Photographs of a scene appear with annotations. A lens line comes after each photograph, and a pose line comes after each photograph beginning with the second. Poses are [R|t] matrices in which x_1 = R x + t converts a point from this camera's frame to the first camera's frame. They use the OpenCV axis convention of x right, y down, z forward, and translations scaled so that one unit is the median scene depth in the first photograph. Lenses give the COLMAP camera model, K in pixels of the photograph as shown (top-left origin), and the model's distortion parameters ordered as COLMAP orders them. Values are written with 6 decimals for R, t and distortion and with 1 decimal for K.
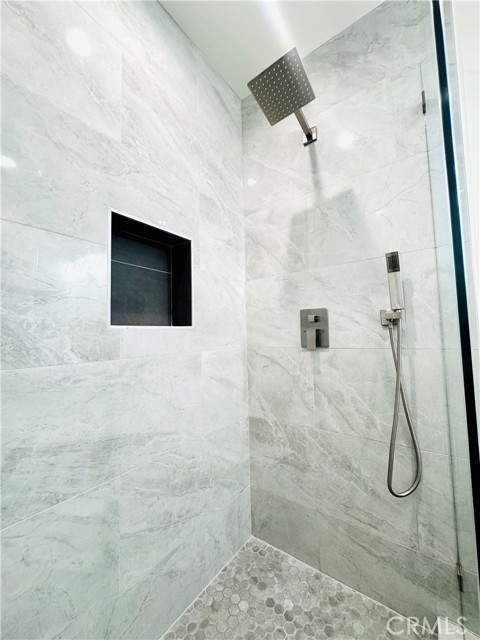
lens RADIAL K [[255.6, 0, 240.6], [0, 255.6, 319.4], [0, 0, 1]] dist [-0.003484, 0.000109]
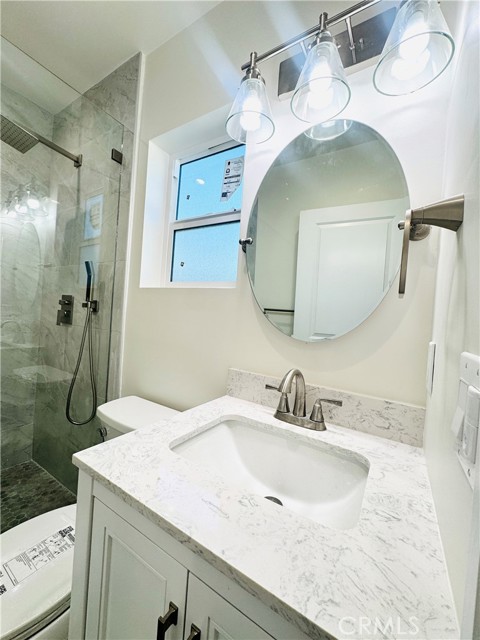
lens RADIAL K [[255.6, 0, 240.6], [0, 255.6, 319.4], [0, 0, 1]] dist [-0.003484, 0.000109]
pose [[0.991545, 0.094058, 0.089390, 1.253424], [-0.100251, 0.992669, 0.067514, -0.113264], [-0.082385, -0.075905, 0.993706, -0.488467]]
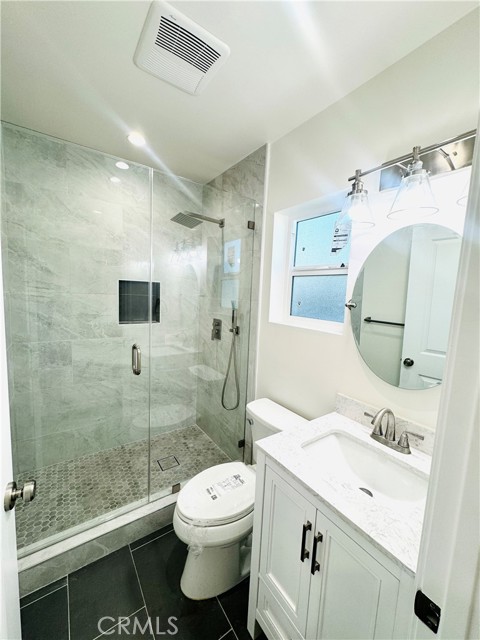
lens RADIAL K [[255.6, 0, 240.6], [0, 255.6, 319.4], [0, 0, 1]] dist [-0.003484, 0.000109]
pose [[0.948472, 0.097886, -0.301363, 1.202339], [-0.048669, 0.984806, 0.166701, -0.430132], [0.313101, -0.143444, 0.938824, -0.886208]]
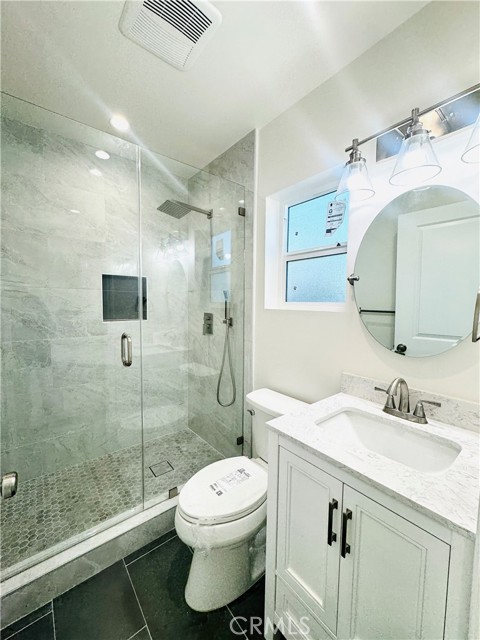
lens RADIAL K [[255.6, 0, 240.6], [0, 255.6, 319.4], [0, 0, 1]] dist [-0.003484, 0.000109]
pose [[0.969872, 0.049998, -0.238431, 1.113785], [-0.019915, 0.991710, 0.126946, -0.275211], [0.242801, -0.118373, 0.962827, -0.862461]]
